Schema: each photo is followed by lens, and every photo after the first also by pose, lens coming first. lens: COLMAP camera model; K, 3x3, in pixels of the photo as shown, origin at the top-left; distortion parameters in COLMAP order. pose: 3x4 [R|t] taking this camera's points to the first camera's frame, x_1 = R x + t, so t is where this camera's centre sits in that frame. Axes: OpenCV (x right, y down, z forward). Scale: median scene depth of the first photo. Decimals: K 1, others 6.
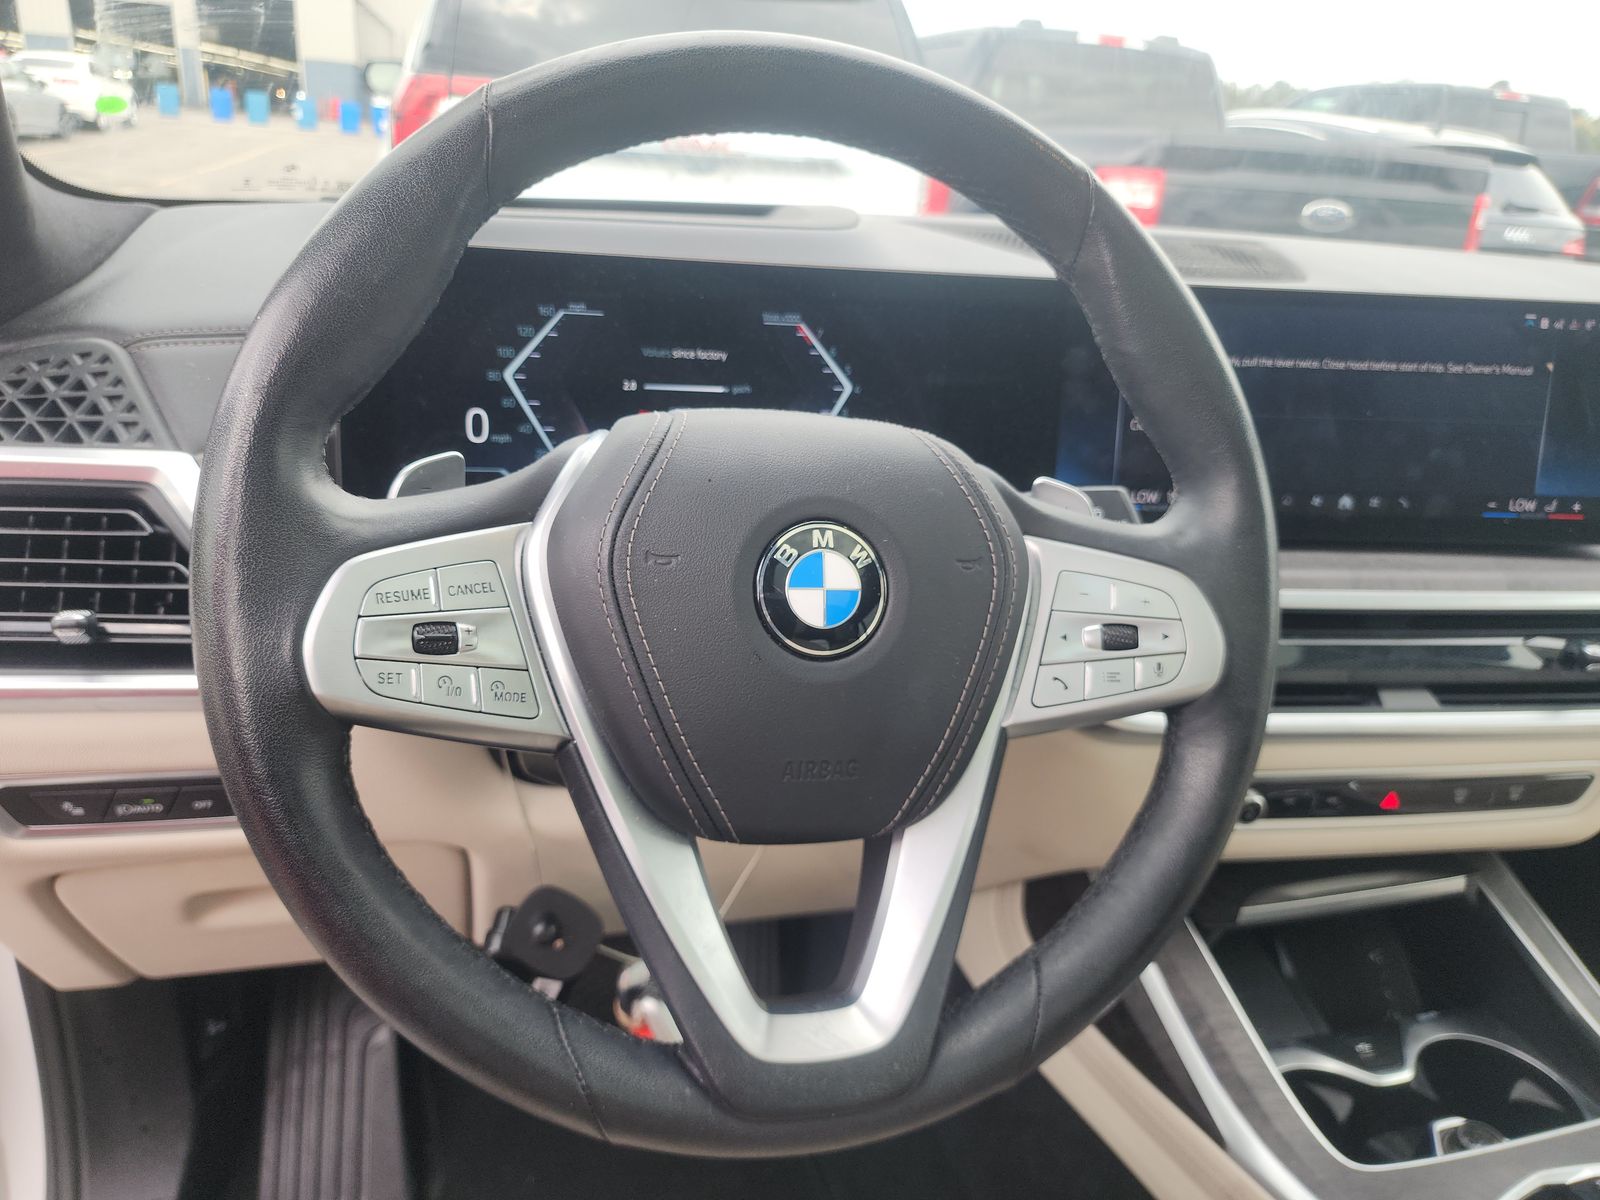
lens RADIAL K [[1077.9, 0, 791.1], [0, 1077.9, 604.8], [0, 0, 1]] dist [-0.005789, -0.020783]
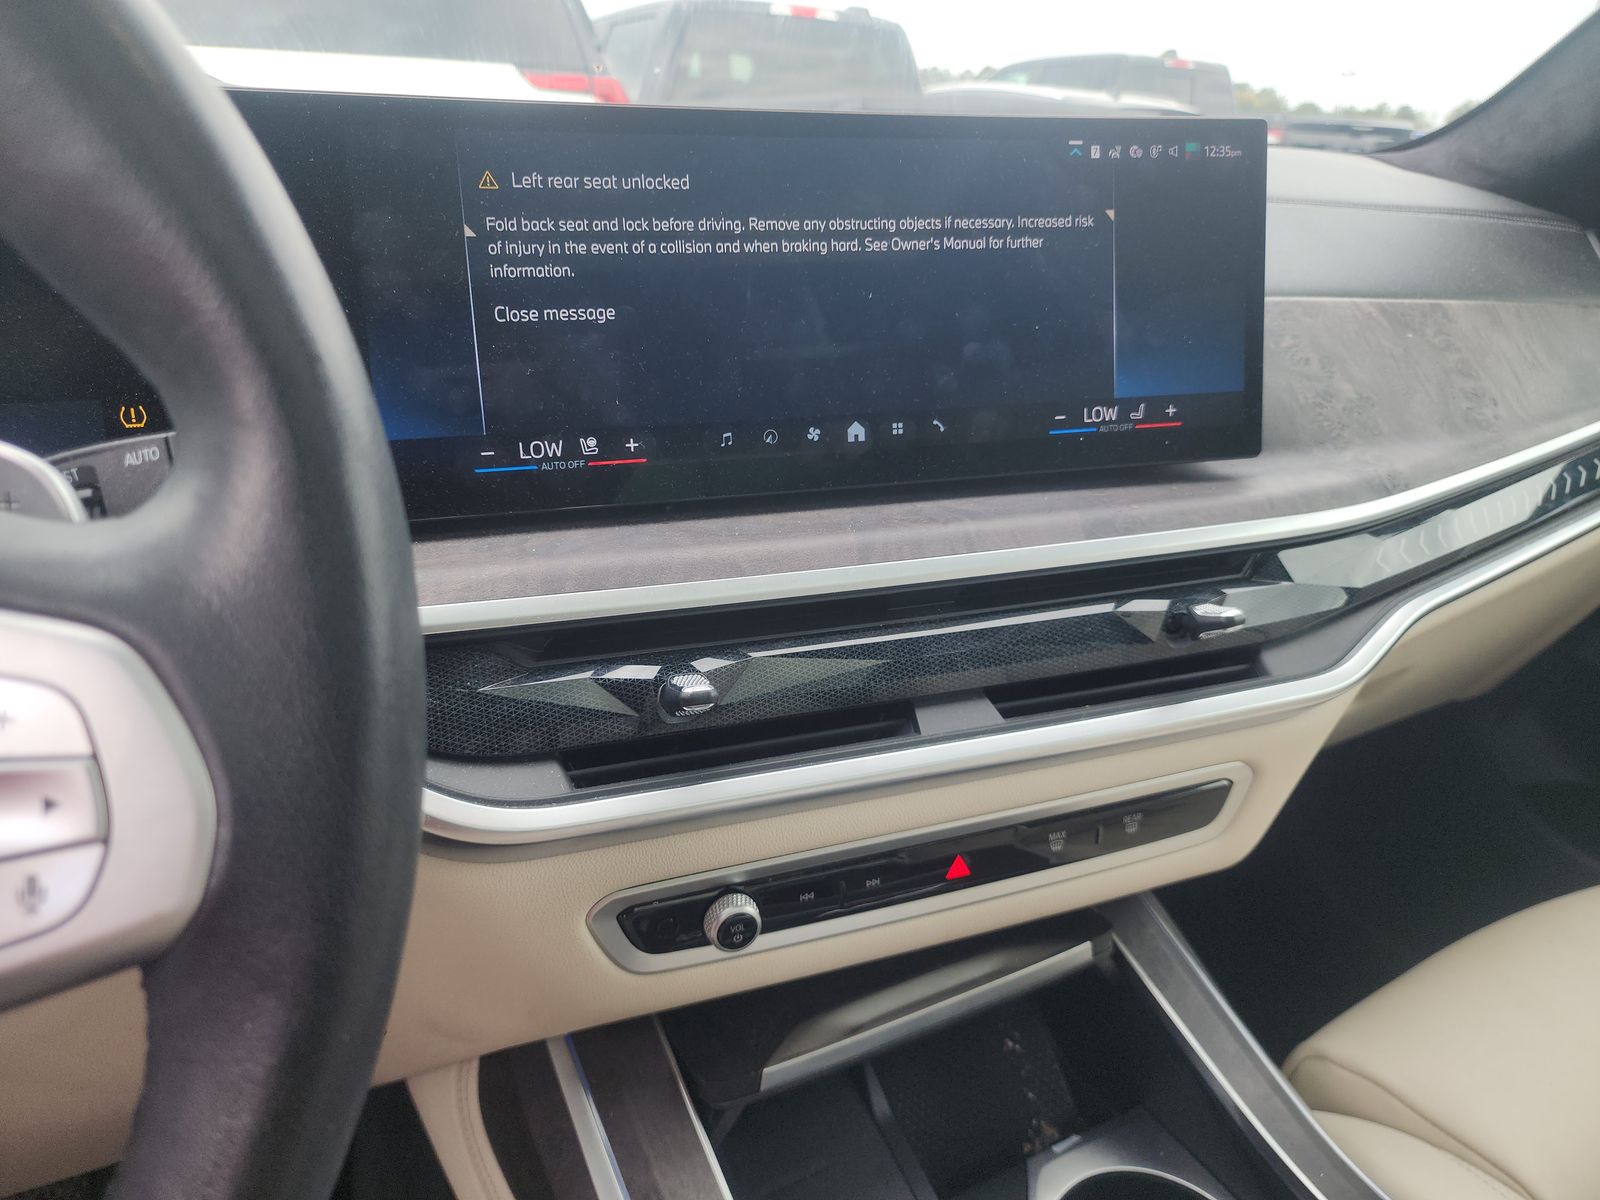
lens RADIAL K [[1077.9, 0, 811.3], [0, 1077.9, 593.9], [0, 0, 1]] dist [-0.005789, -0.020783]
pose [[0.970368, -0.117240, 0.211283, 0.311924], [0.117495, 0.993008, 0.011388, -0.005227], [-0.211141, 0.013774, 0.977359, 0.323175]]
